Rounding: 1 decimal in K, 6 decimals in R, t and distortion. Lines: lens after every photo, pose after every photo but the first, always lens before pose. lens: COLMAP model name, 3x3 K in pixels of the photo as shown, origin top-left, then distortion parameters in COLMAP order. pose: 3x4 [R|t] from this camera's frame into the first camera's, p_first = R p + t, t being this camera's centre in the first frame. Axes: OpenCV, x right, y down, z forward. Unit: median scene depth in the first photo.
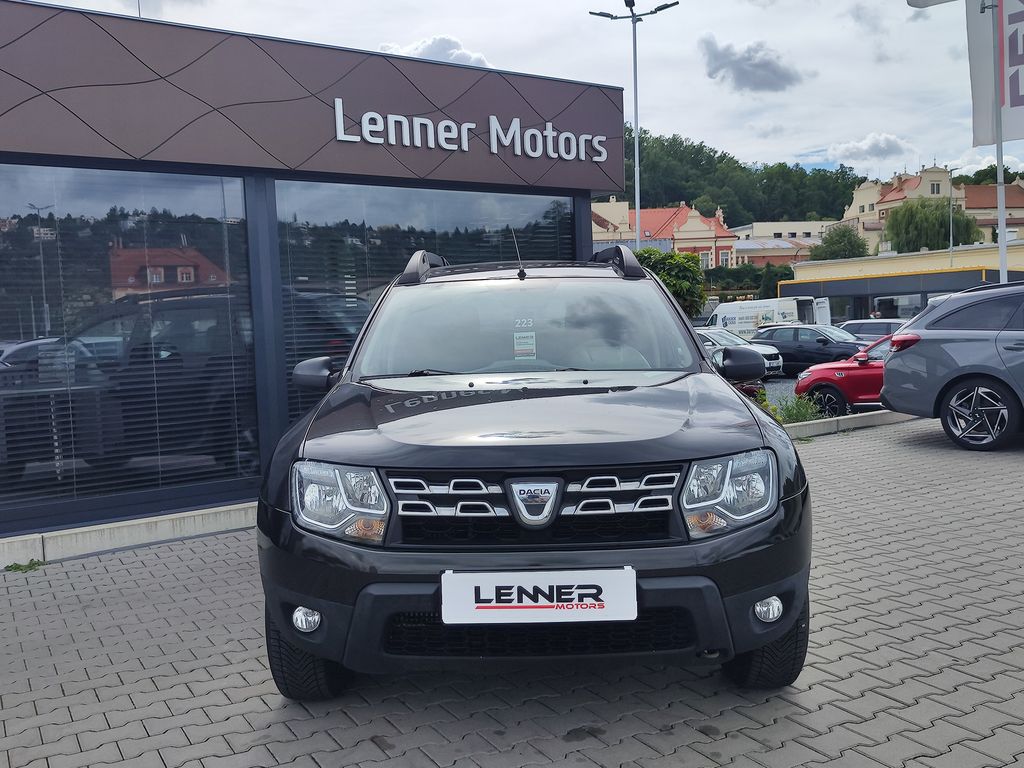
lens RADIAL K [[989.6, 0, 512.0], [0, 989.6, 384.0], [0, 0, 1]] dist [0.091497, -0.202218]
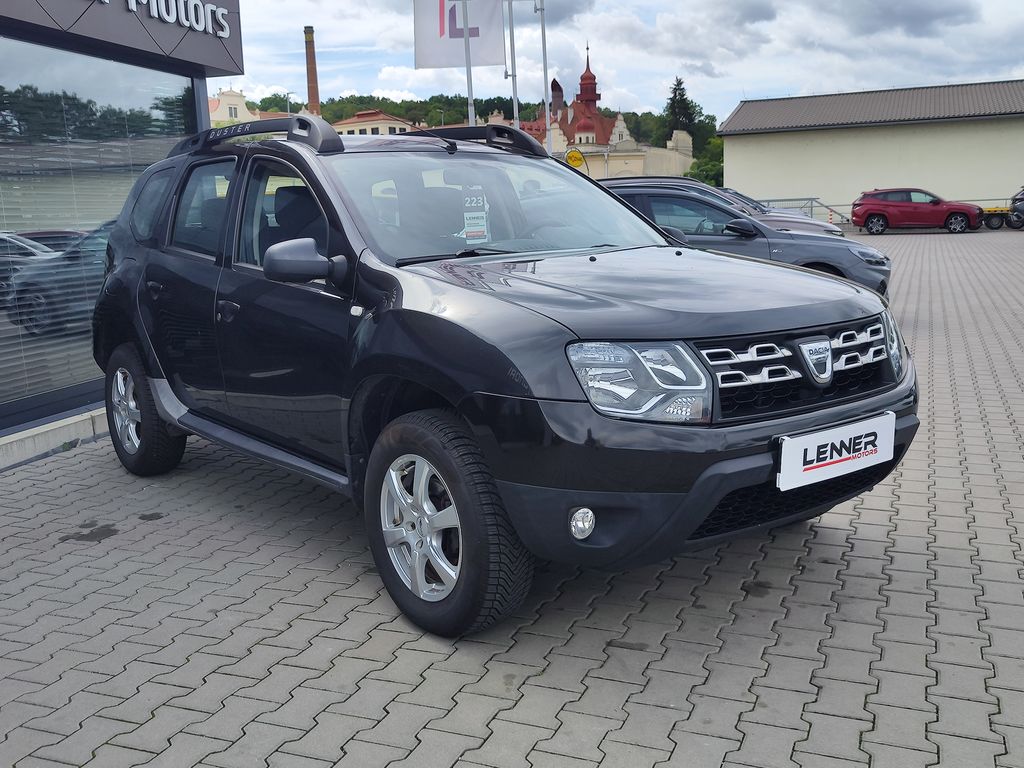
lens RADIAL K [[989.6, 0, 512.0], [0, 989.6, 384.0], [0, 0, 1]] dist [0.091497, -0.202218]
pose [[0.787846, -0.098094, 0.608011, -0.826517], [0.050658, 0.994210, 0.094761, 0.030919], [-0.613786, -0.043856, 0.788253, 0.389547]]
